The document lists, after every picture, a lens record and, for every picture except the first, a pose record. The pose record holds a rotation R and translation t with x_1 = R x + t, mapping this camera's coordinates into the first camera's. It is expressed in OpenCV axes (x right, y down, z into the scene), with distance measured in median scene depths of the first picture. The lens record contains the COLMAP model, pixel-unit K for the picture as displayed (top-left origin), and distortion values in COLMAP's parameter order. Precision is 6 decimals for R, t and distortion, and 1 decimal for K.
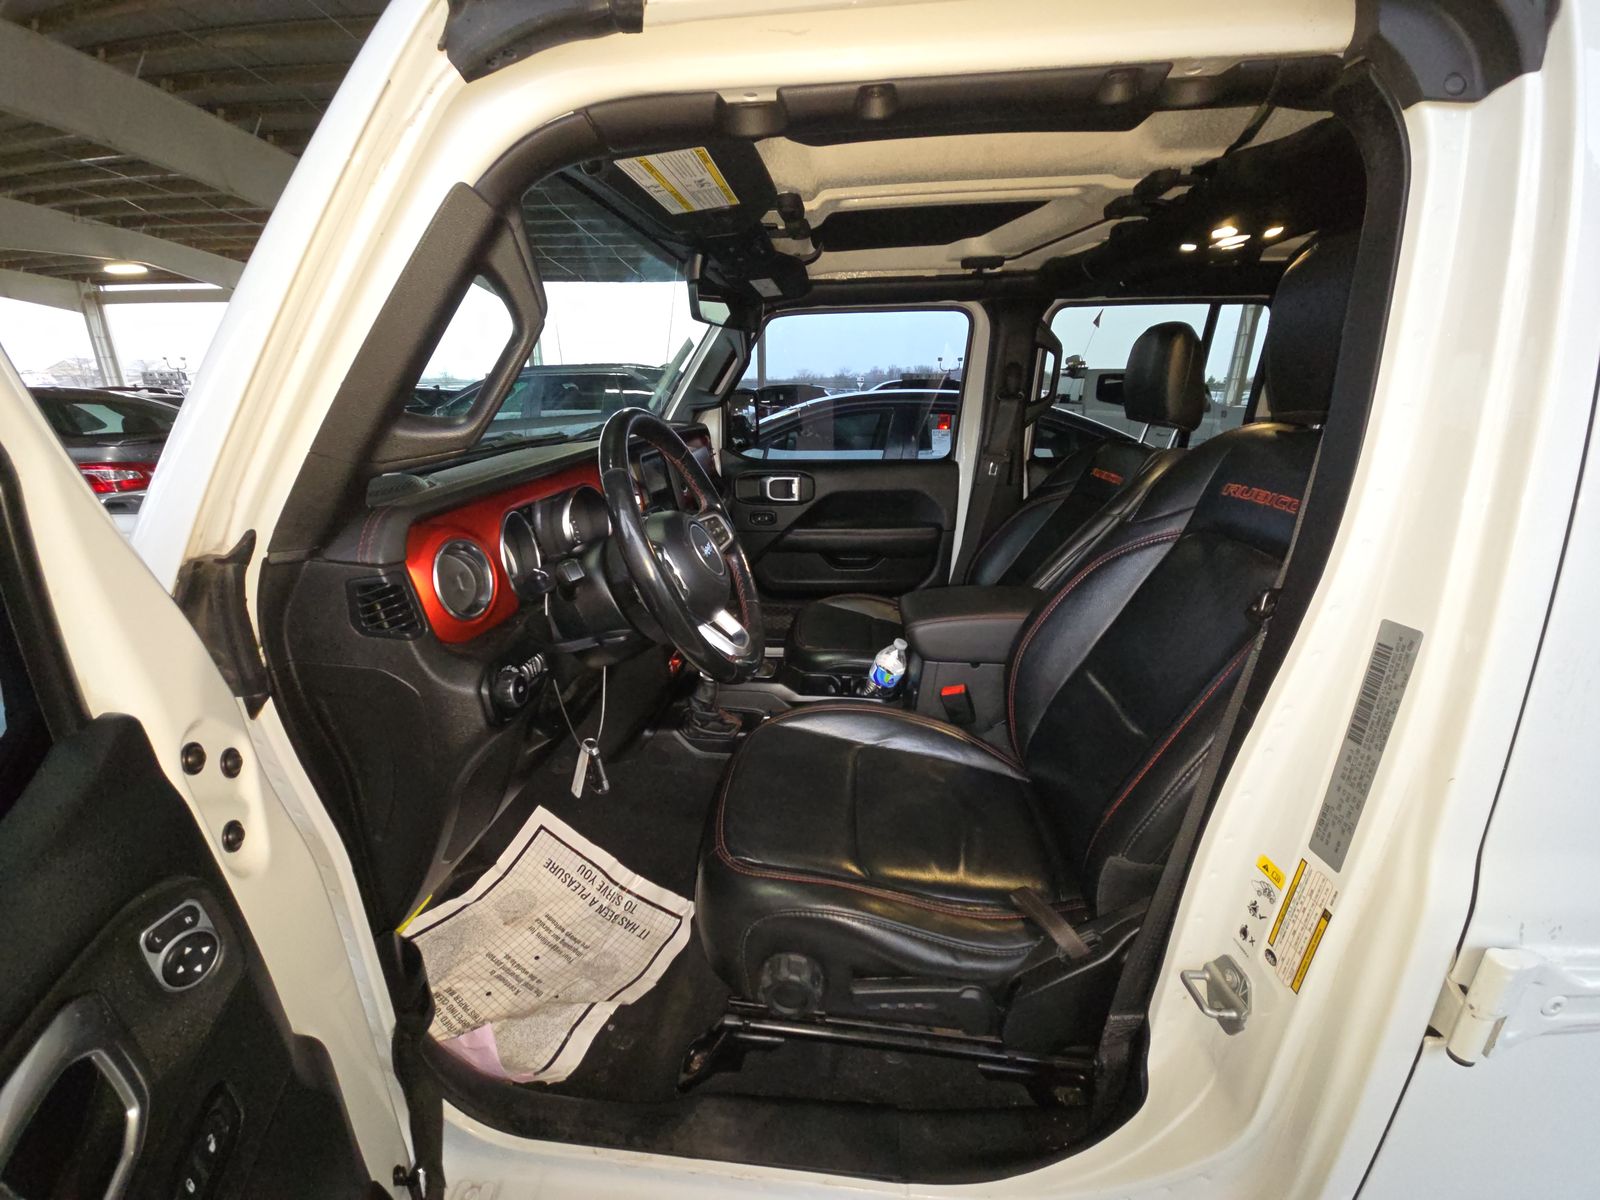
lens RADIAL K [[630.0, 0, 798.2], [0, 630.0, 607.8], [0, 0, 1]] dist [0.000824, 0.000016]
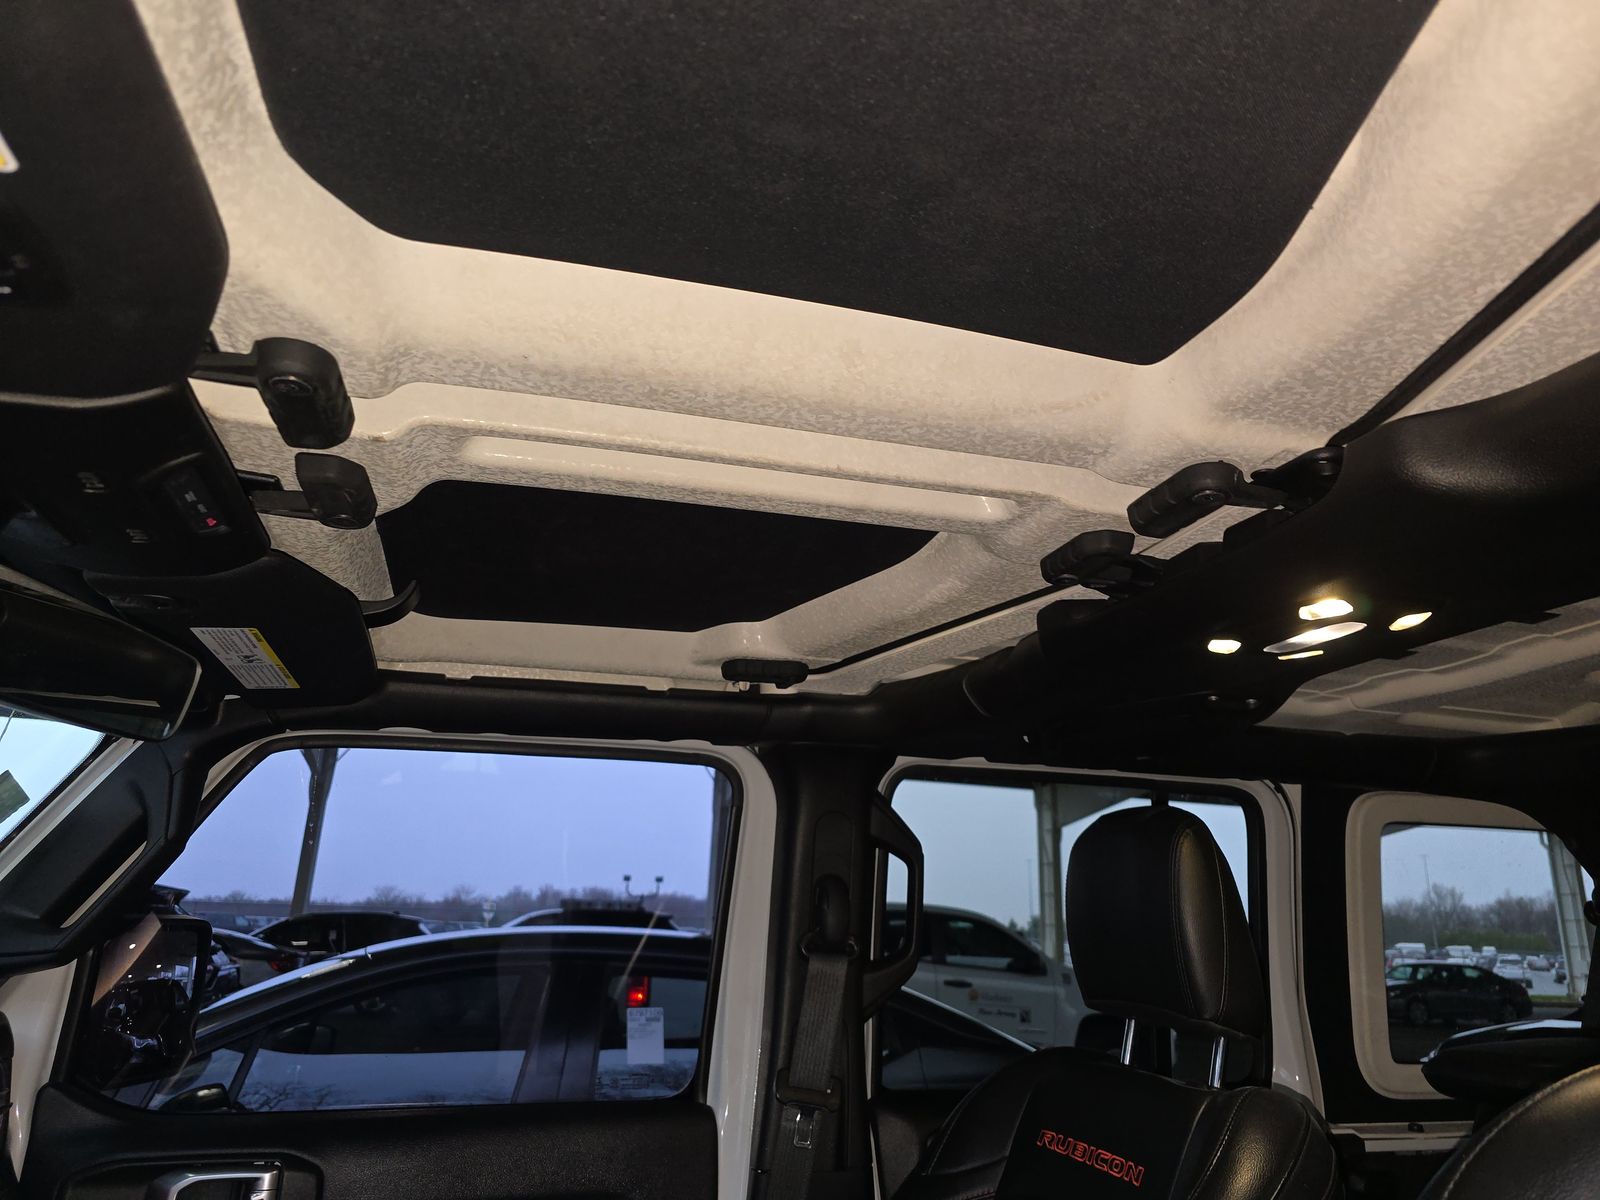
lens RADIAL K [[1053.8, 0, 807.8], [0, 1053.8, 596.1], [0, 0, 1]] dist [0.063423, -0.063233]
pose [[0.930856, 0.133833, 0.339995, 0.034832], [0.094013, 0.811451, -0.576809, -0.108941], [-0.353085, 0.568889, 0.742762, 0.312822]]
